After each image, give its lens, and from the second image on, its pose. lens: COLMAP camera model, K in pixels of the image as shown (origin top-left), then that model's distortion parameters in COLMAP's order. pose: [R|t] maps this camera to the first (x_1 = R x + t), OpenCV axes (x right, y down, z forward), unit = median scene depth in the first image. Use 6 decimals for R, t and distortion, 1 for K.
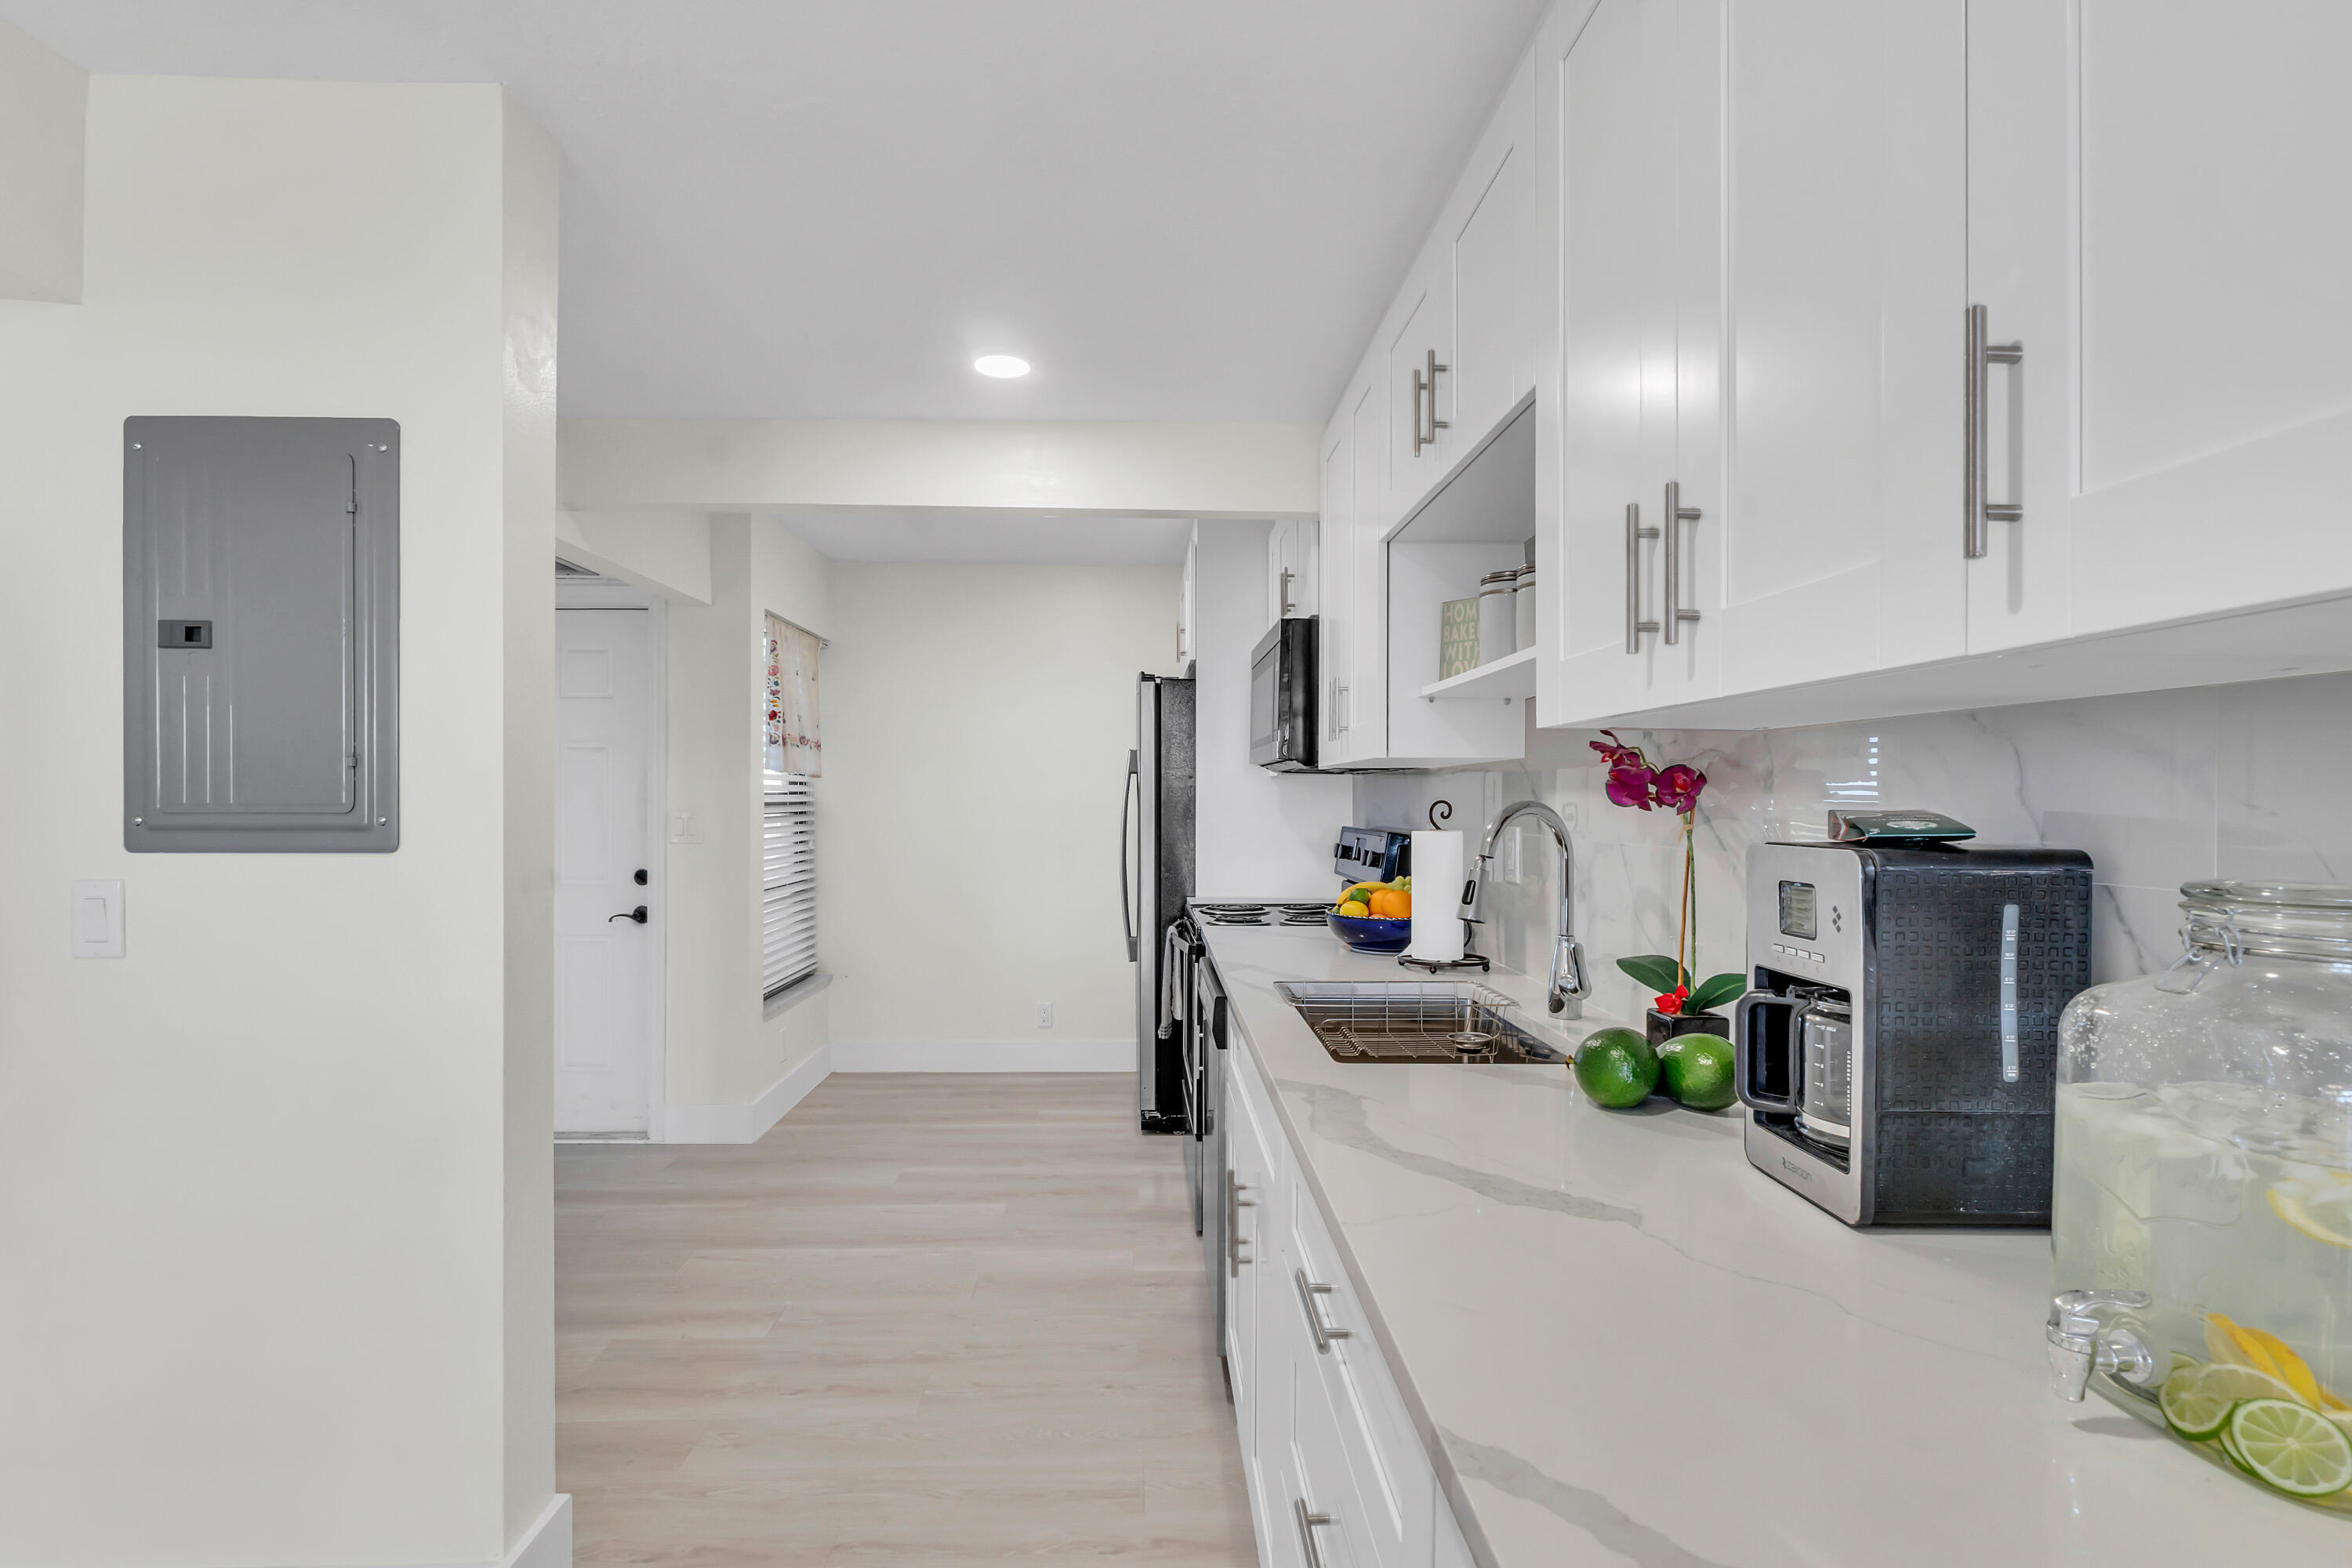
lens RADIAL K [[1141.5, 0, 1175.3], [0, 1141.5, 792.7], [0, 0, 1]] dist [-0.003250, 0.001411]
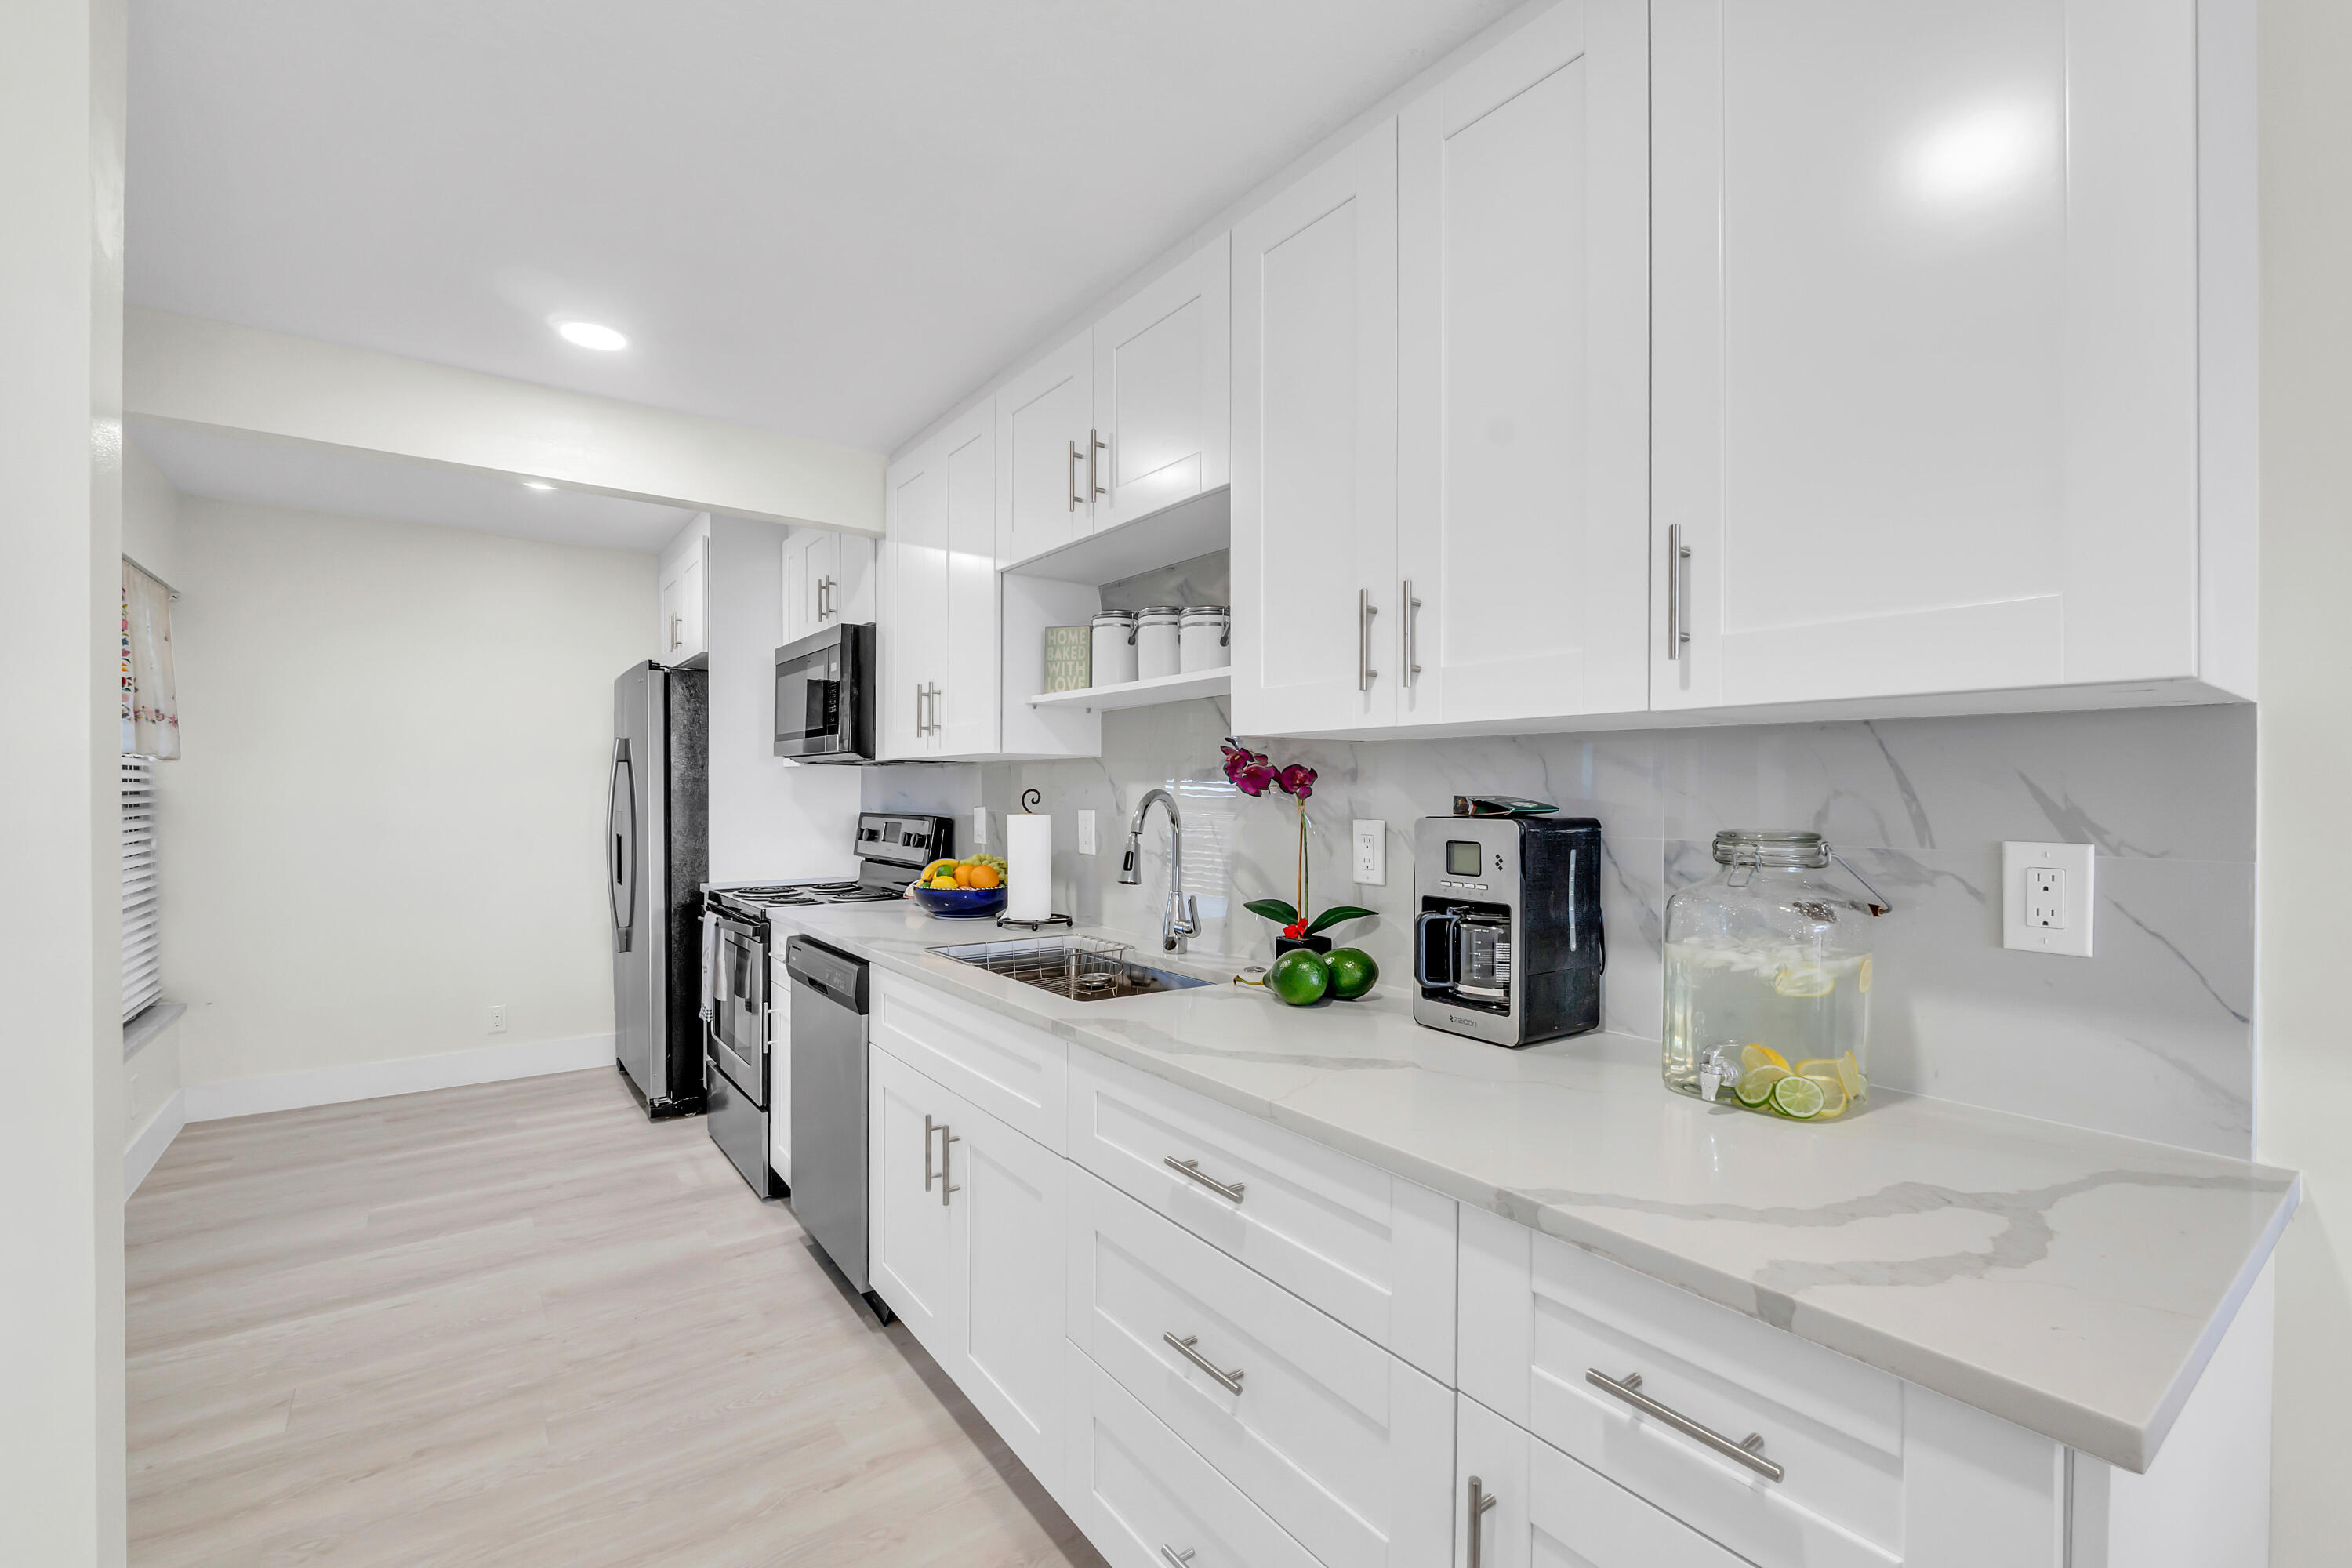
lens RADIAL K [[1001.4, 0, 1175.7], [0, 1001.4, 786.7], [0, 0, 1]] dist [-0.004851, -0.000619]
pose [[0.824615, 0.000579, 0.565694, -0.255247], [-0.003444, 0.999986, 0.003997, -0.000787], [-0.565684, -0.005245, 0.824606, 0.033008]]
